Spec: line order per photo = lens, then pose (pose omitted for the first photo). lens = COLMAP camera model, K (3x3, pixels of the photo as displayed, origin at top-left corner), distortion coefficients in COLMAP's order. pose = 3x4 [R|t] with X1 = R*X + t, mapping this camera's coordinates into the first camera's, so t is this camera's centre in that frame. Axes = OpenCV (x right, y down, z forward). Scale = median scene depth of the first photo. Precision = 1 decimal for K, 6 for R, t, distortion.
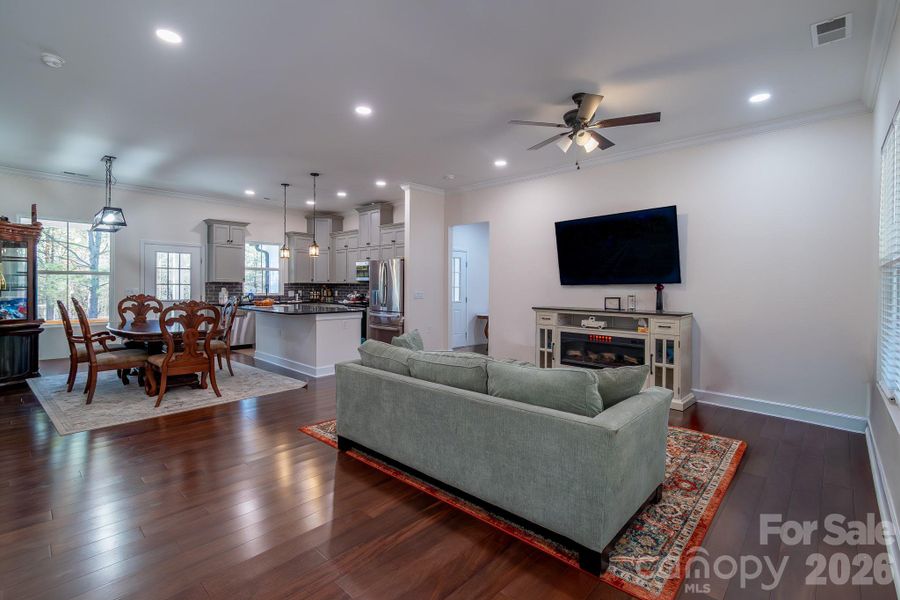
lens RADIAL K [[406.1, 0, 448.6], [0, 406.1, 291.9], [0, 0, 1]] dist [0.003070, -0.002459]
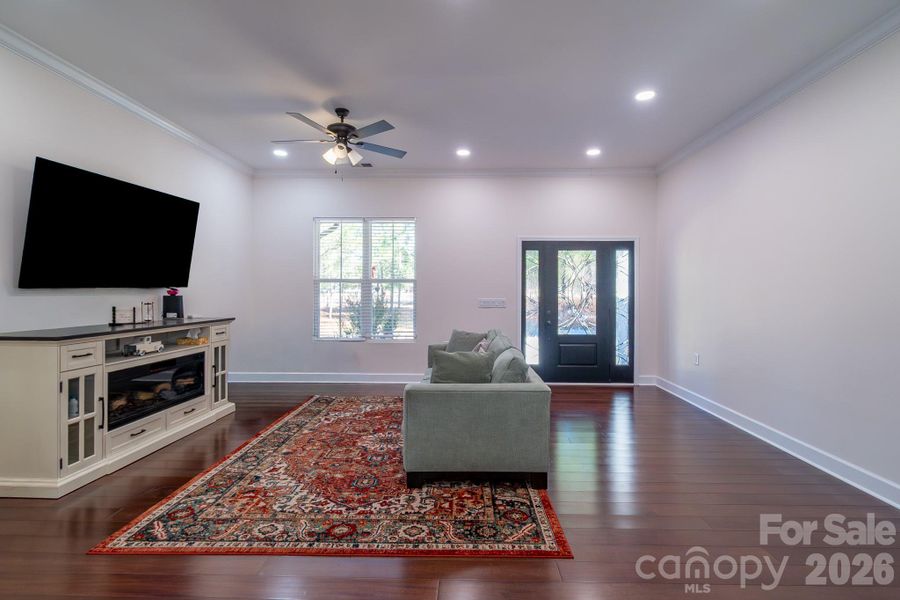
lens RADIAL K [[406.1, 0, 466.6], [0, 406.1, 291.4], [0, 0, 1]] dist [0.003070, -0.002459]
pose [[-0.686049, -0.008880, 0.727502, -0.477834], [0.002533, 0.999890, 0.014594, -0.020807], [-0.727551, 0.011855, -0.685951, 1.058150]]
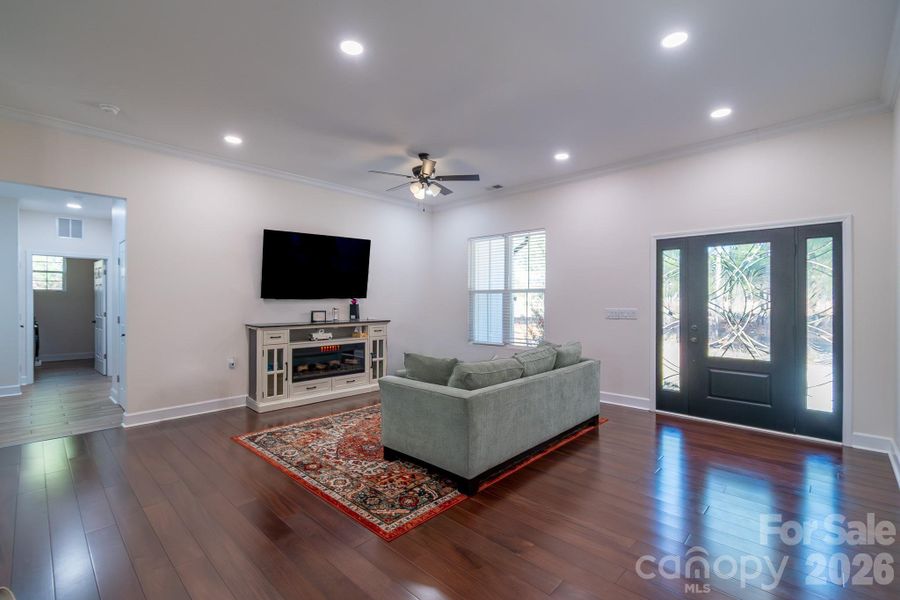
lens RADIAL K [[406.1, 0, 456.6], [0, 406.1, 298.2], [0, 0, 1]] dist [0.003070, -0.002459]
pose [[-0.008979, -0.001692, 0.999958, -0.698989], [0.013711, 0.999904, 0.001815, -0.017293], [-0.999866, 0.013727, -0.008955, 0.644510]]
